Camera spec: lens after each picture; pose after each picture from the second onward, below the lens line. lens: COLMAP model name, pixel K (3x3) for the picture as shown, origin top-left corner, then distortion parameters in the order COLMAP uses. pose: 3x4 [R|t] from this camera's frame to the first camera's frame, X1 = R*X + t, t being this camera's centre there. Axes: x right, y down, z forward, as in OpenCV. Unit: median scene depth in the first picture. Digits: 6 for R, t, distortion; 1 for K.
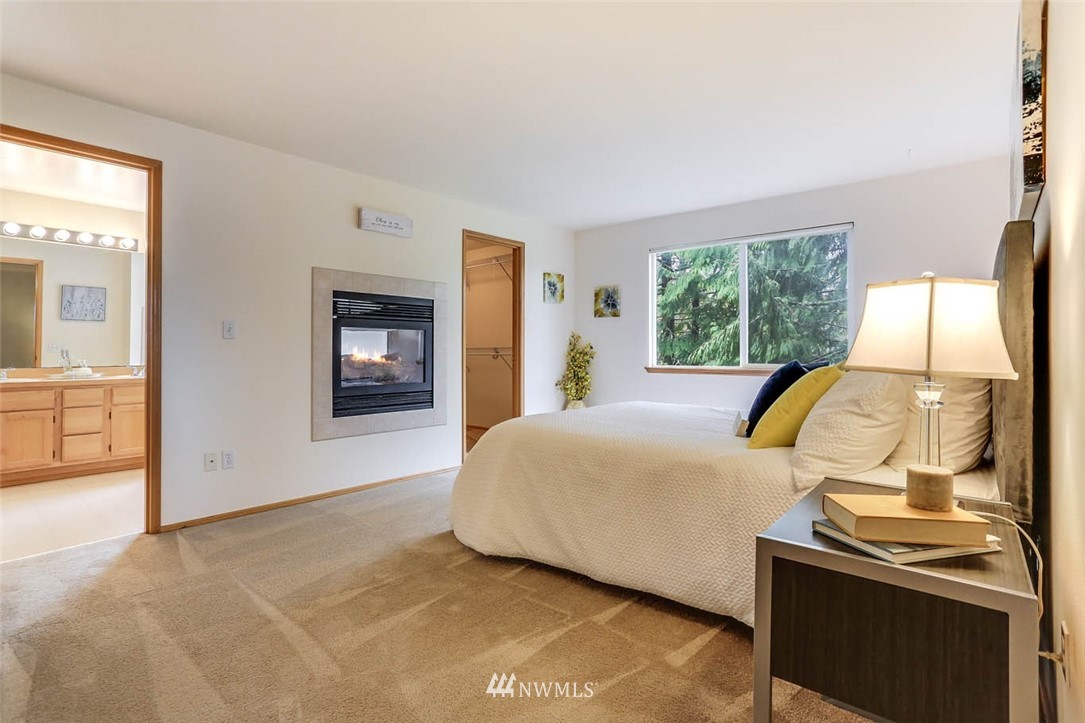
lens RADIAL K [[519.0, 0, 541.7], [0, 519.0, 343.1], [0, 0, 1]] dist [-0.001651, -0.000210]
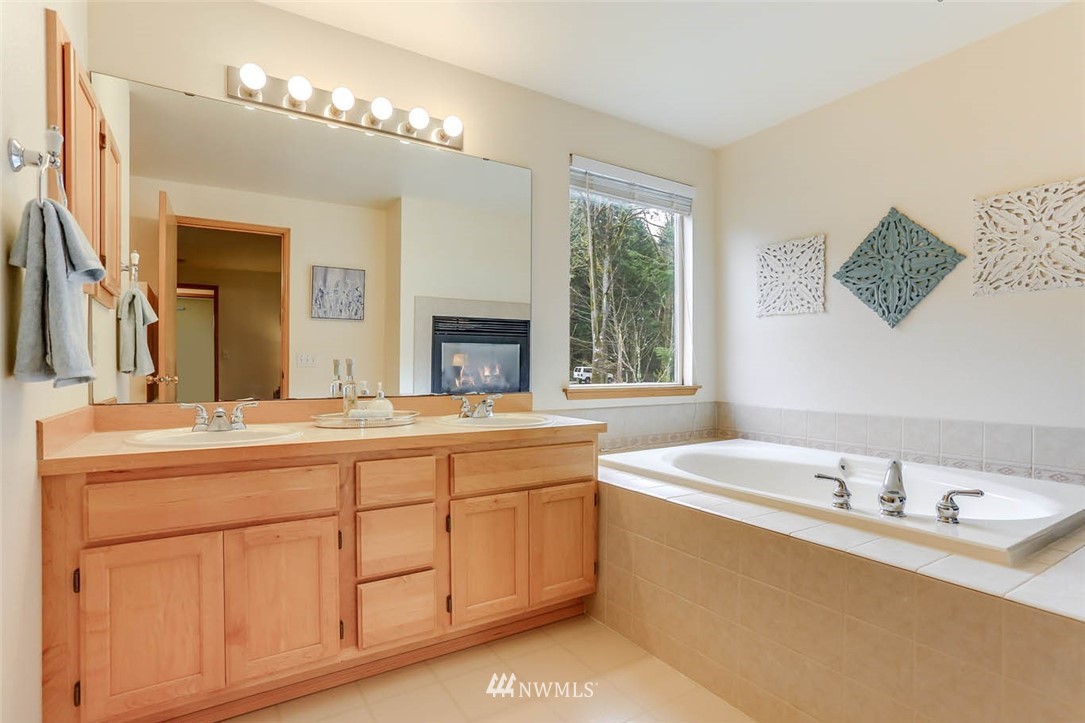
lens RADIAL K [[536.9, 0, 537.7], [0, 536.9, 362.4], [0, 0, 1]] dist [-0.060332, 0.043795]
pose [[0.953481, -0.005331, -0.301406, -0.631226], [0.006571, 0.999974, 0.003098, 0.015212], [0.301382, -0.004935, 0.953491, 0.620245]]
